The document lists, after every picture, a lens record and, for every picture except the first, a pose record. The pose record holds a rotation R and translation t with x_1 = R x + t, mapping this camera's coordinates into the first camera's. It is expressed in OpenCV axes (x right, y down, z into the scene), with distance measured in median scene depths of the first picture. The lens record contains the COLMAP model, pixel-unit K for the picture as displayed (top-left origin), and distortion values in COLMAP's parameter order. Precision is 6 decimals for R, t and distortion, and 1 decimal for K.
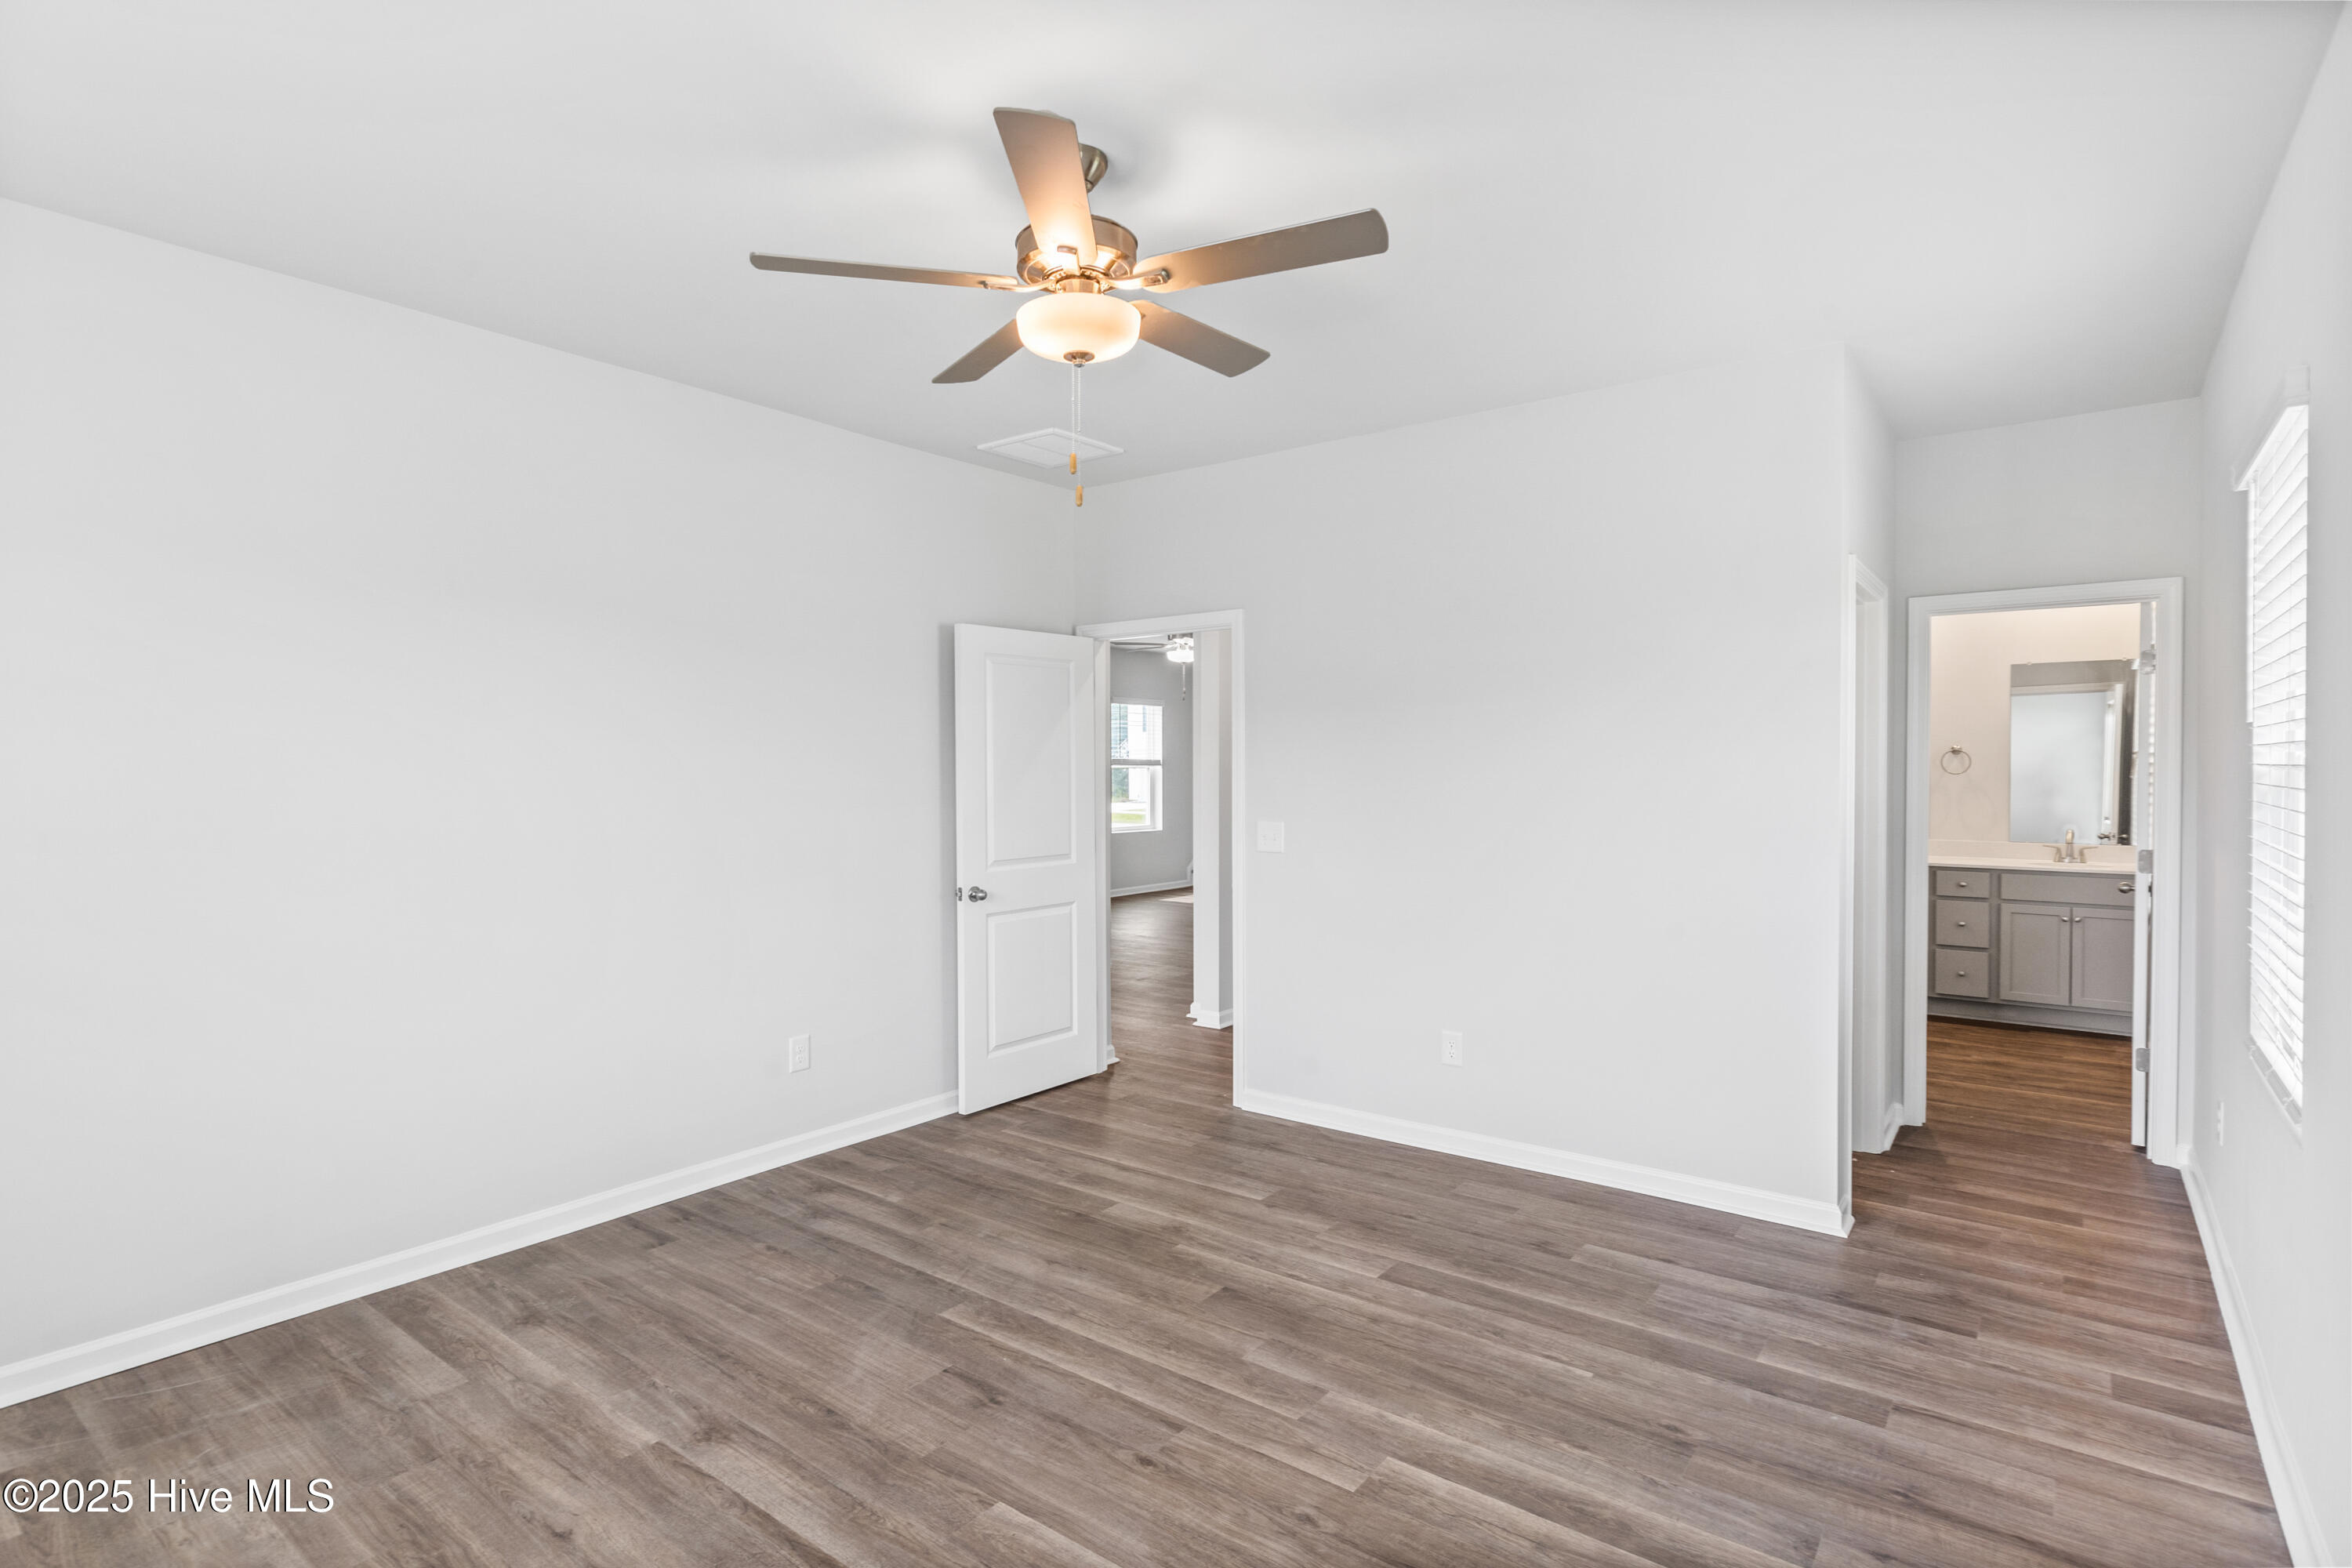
lens RADIAL K [[1191.7, 0, 1177.9], [0, 1191.7, 786.9], [0, 0, 1]] dist [-0.001140, -0.000208]
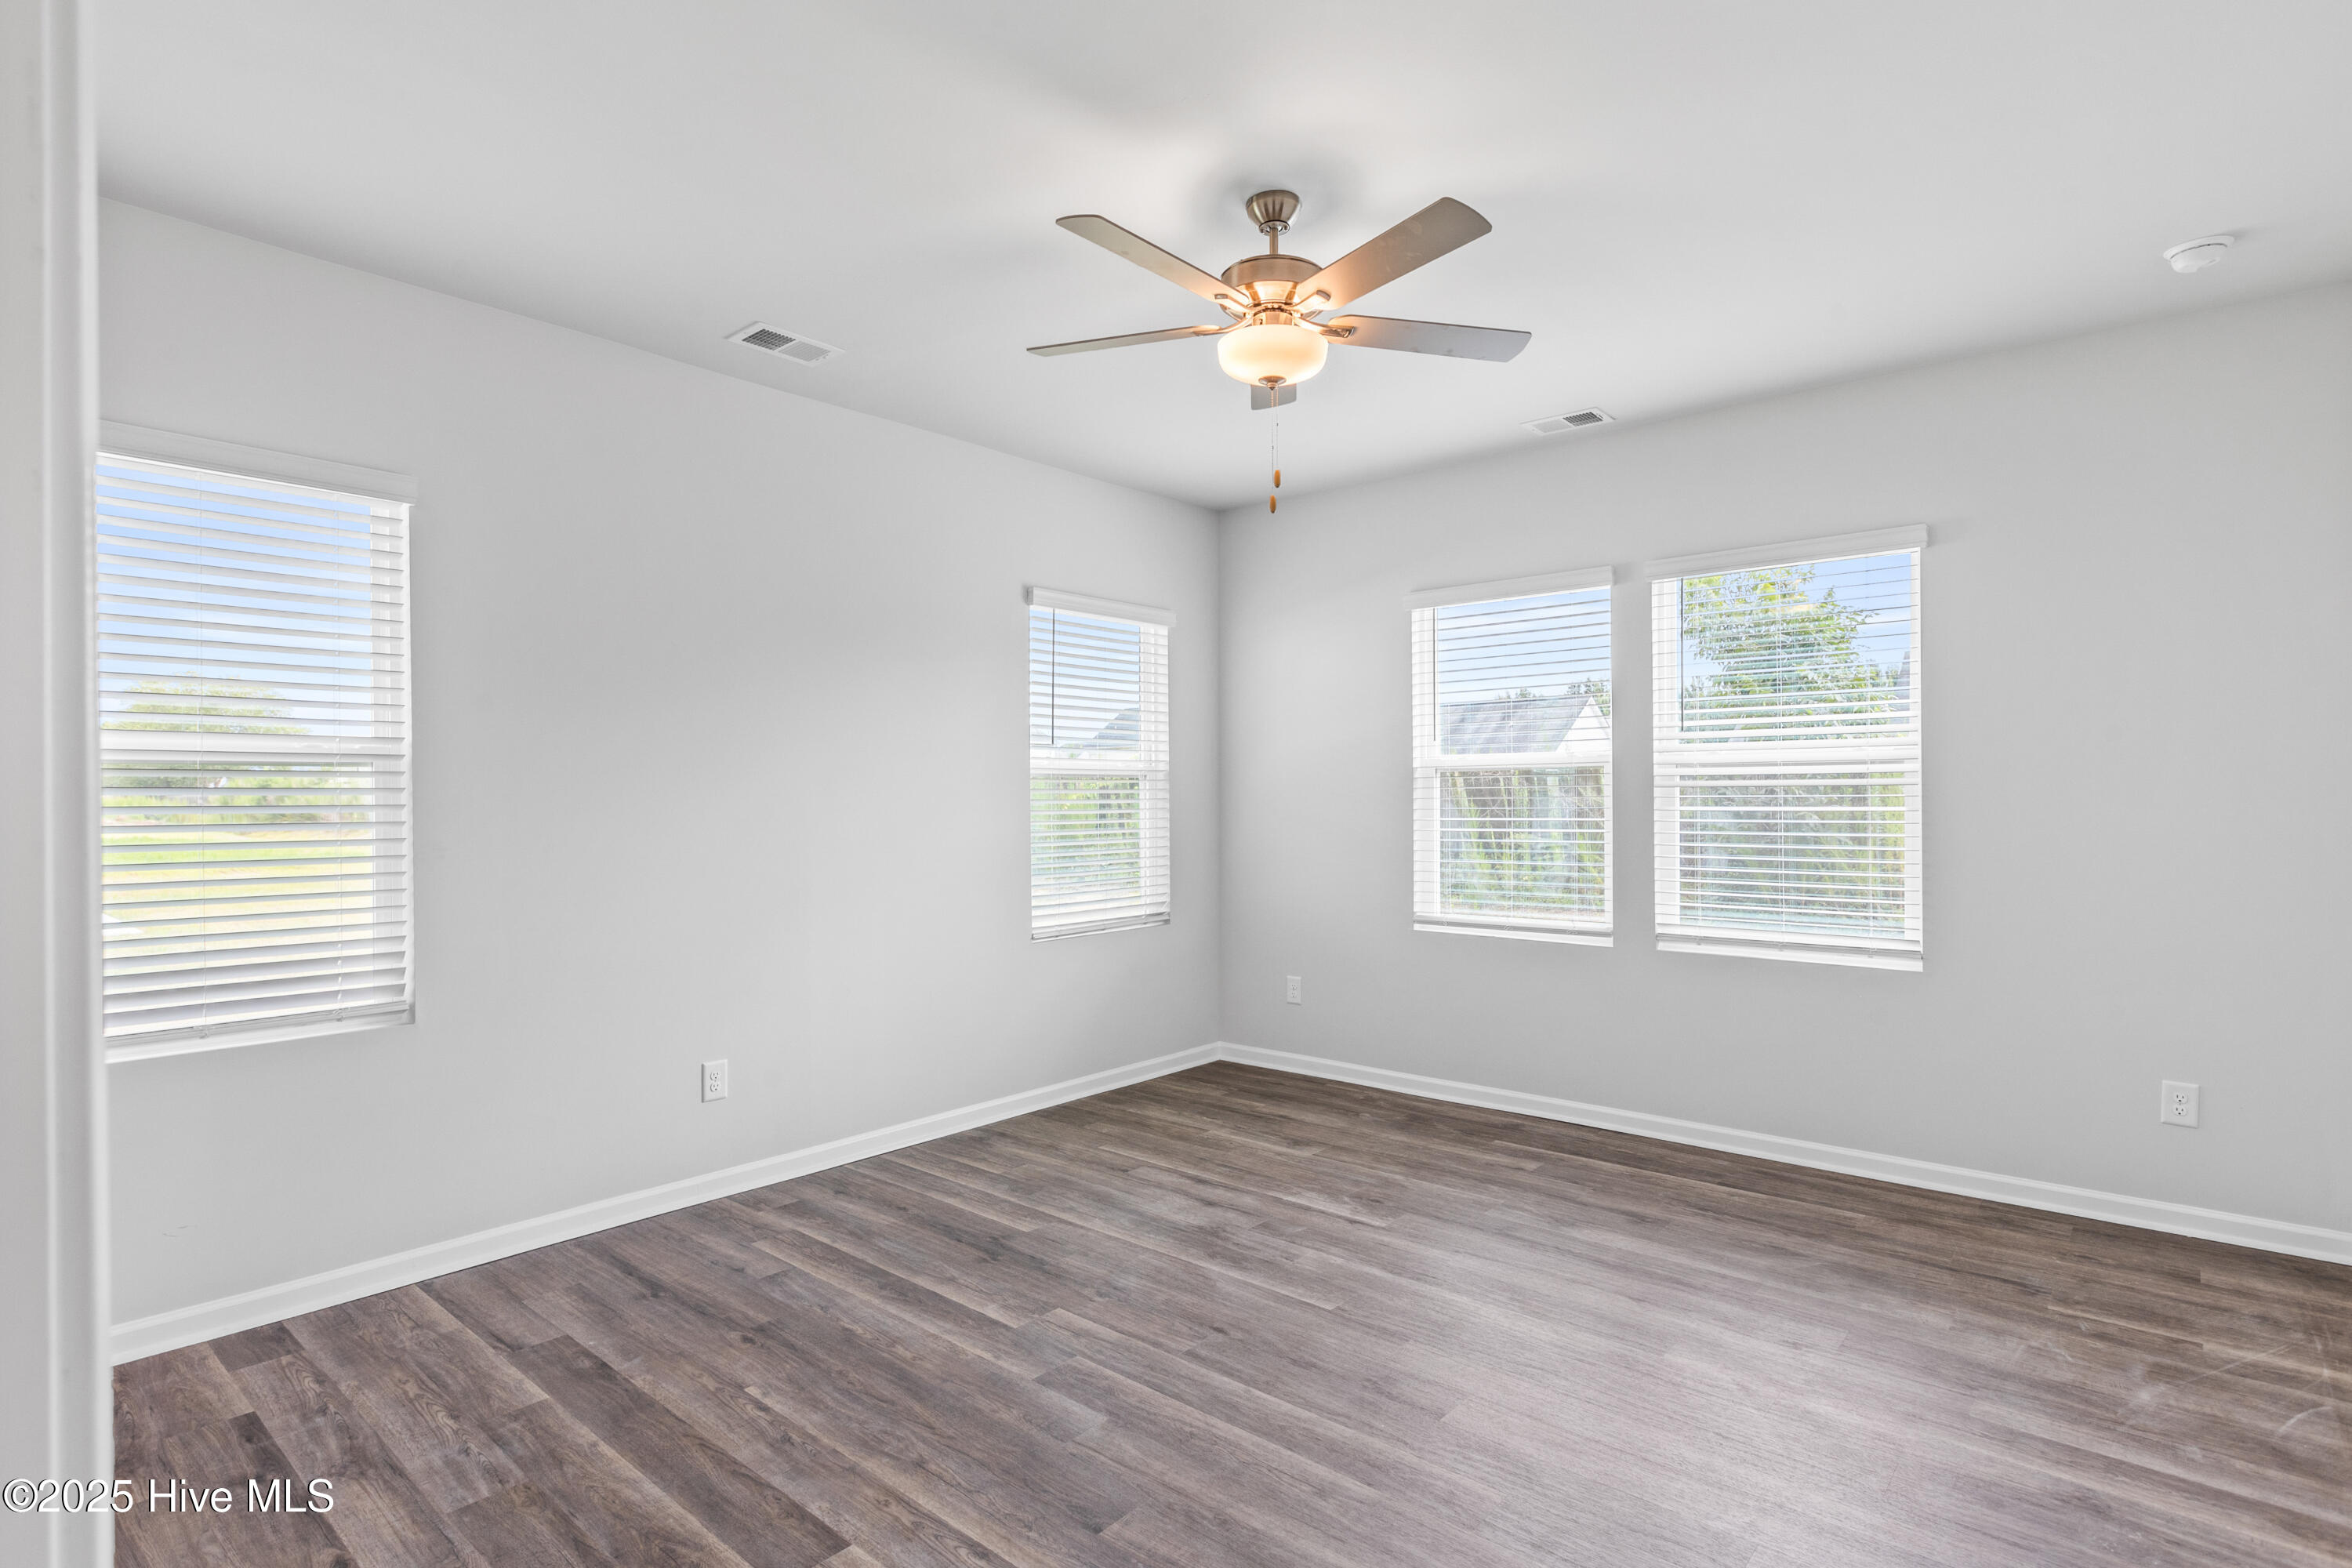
lens RADIAL K [[1191.7, 0, 1175.0], [0, 1191.7, 780.6], [0, 0, 1]] dist [-0.001140, -0.000208]
pose [[-0.997883, 0.007316, 0.064621, -0.055605], [0.008206, 0.999875, 0.013520, 0.001123], [-0.064514, 0.014022, -0.997818, 1.902735]]
